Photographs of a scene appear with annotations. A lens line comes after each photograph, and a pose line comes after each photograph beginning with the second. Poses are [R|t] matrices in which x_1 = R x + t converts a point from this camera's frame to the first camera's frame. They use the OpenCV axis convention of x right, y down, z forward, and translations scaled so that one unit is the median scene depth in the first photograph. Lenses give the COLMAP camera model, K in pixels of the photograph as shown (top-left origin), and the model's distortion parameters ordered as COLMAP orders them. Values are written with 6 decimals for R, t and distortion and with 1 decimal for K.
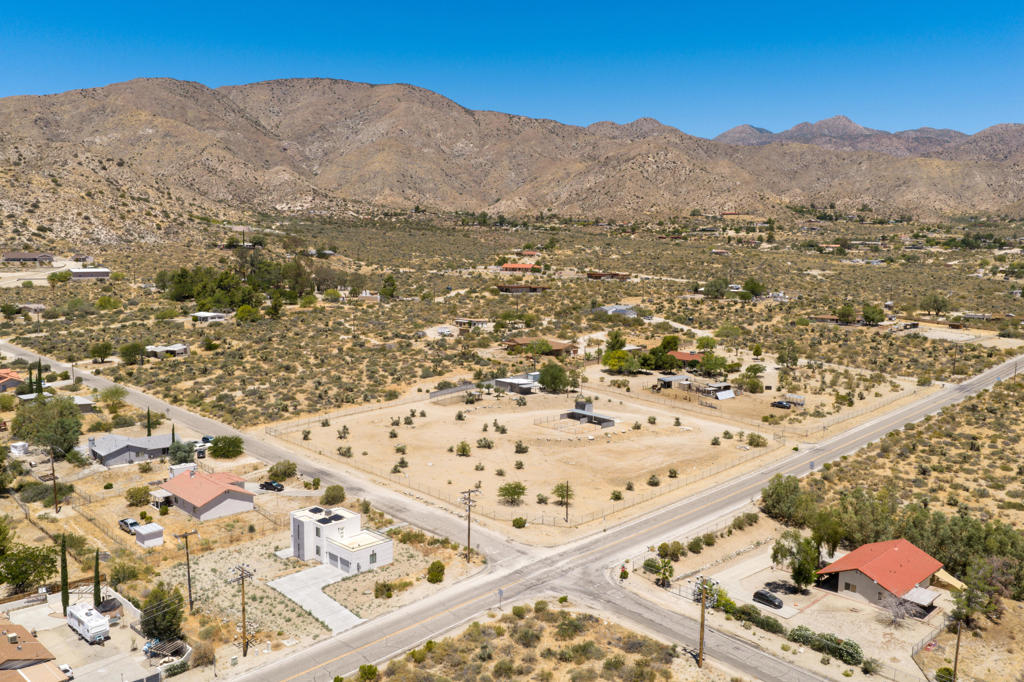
lens RADIAL K [[871.6, 0, 509.7], [0, 871.6, 329.0], [0, 0, 1]] dist [0.013955, -0.013452]
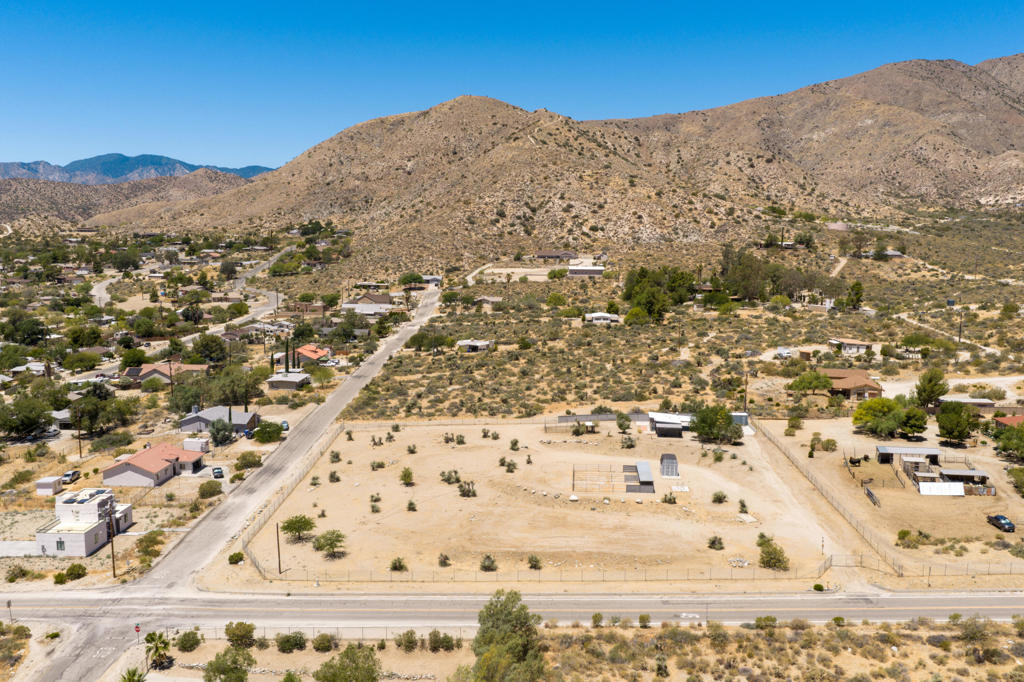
lens RADIAL K [[942.1, 0, 491.8], [0, 942.1, 342.4], [0, 0, 1]] dist [0.056462, -0.128154]
pose [[0.674606, 0.080203, -0.733808, 0.208553], [-0.077399, 0.996286, 0.037737, -0.010458], [0.734109, 0.031339, 0.678308, 0.135681]]
